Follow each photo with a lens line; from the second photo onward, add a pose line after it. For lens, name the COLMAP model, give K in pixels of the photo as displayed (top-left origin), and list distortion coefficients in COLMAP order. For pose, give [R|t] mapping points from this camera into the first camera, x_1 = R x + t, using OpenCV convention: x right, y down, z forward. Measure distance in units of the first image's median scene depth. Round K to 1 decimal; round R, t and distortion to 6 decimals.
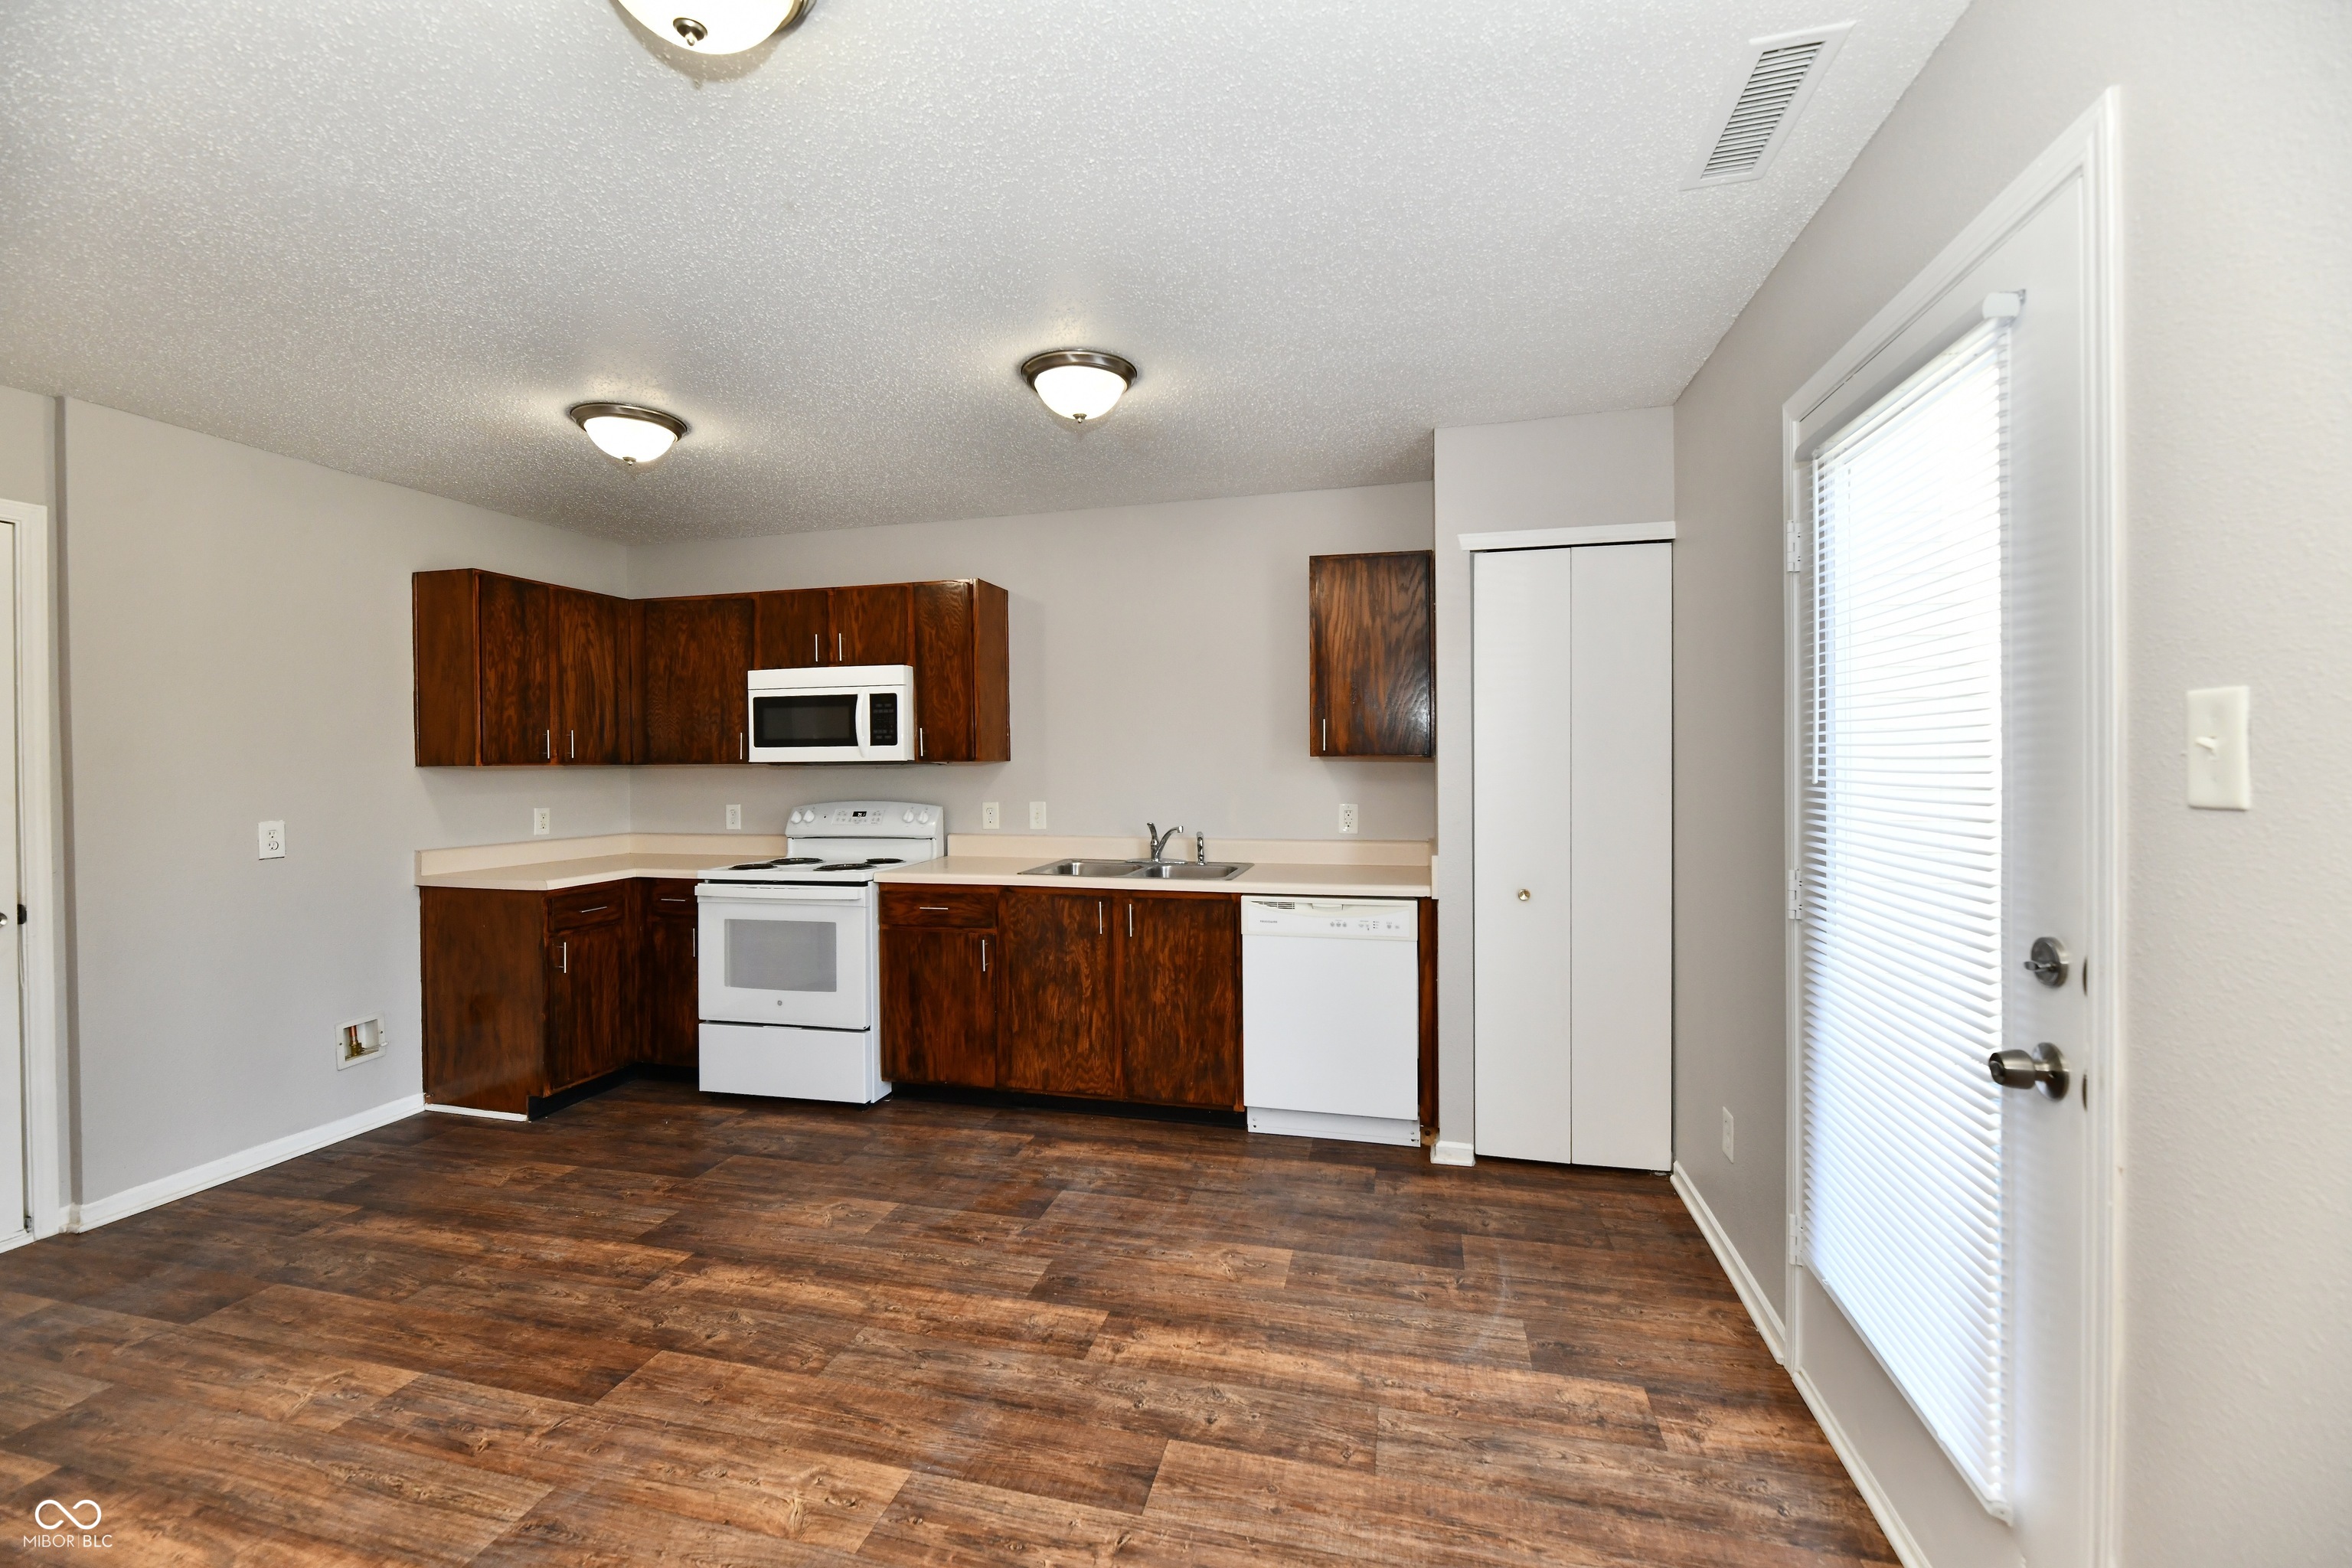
lens RADIAL K [[962.6, 0, 1170.5], [0, 962.6, 774.6], [0, 0, 1]] dist [-0.004349, -0.002866]
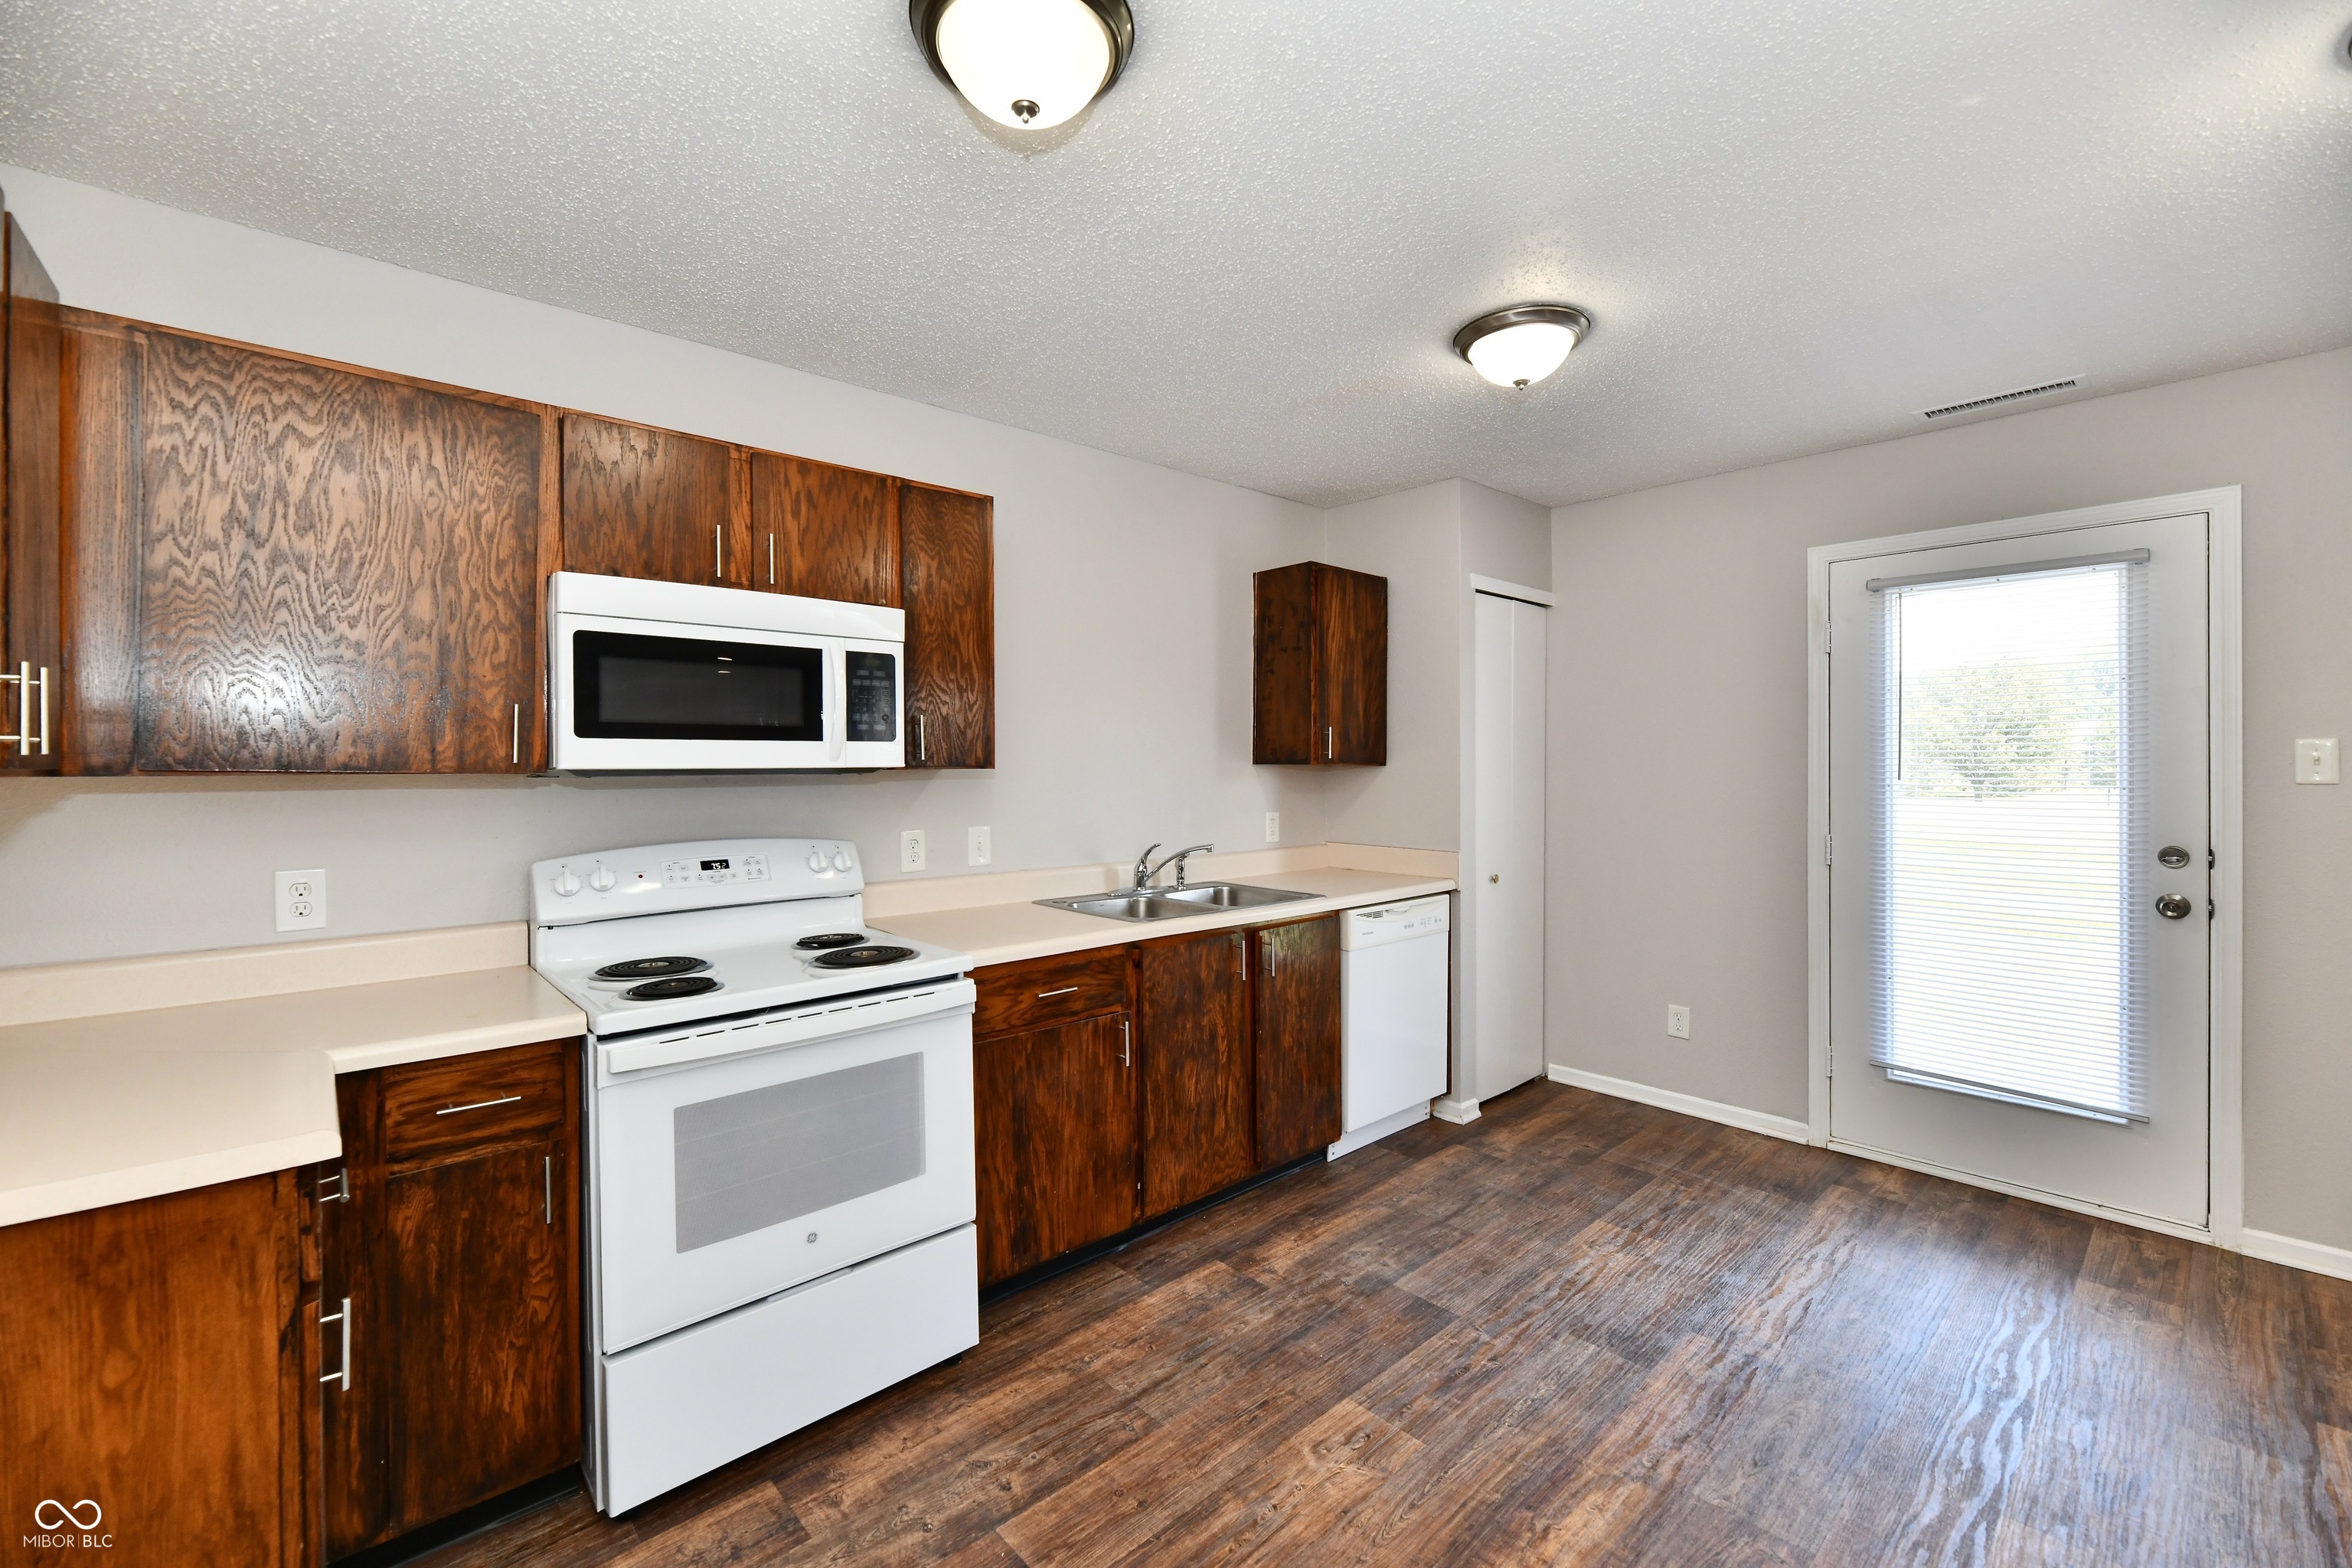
lens RADIAL K [[962.6, 0, 1170.5], [0, 962.6, 771.0], [0, 0, 1]] dist [-0.004349, -0.002866]
pose [[0.557598, -0.001431, 0.830110, -0.771424], [0.010990, 0.999924, -0.005658, -0.007542], [-0.830038, 0.012278, 0.557571, 0.586679]]
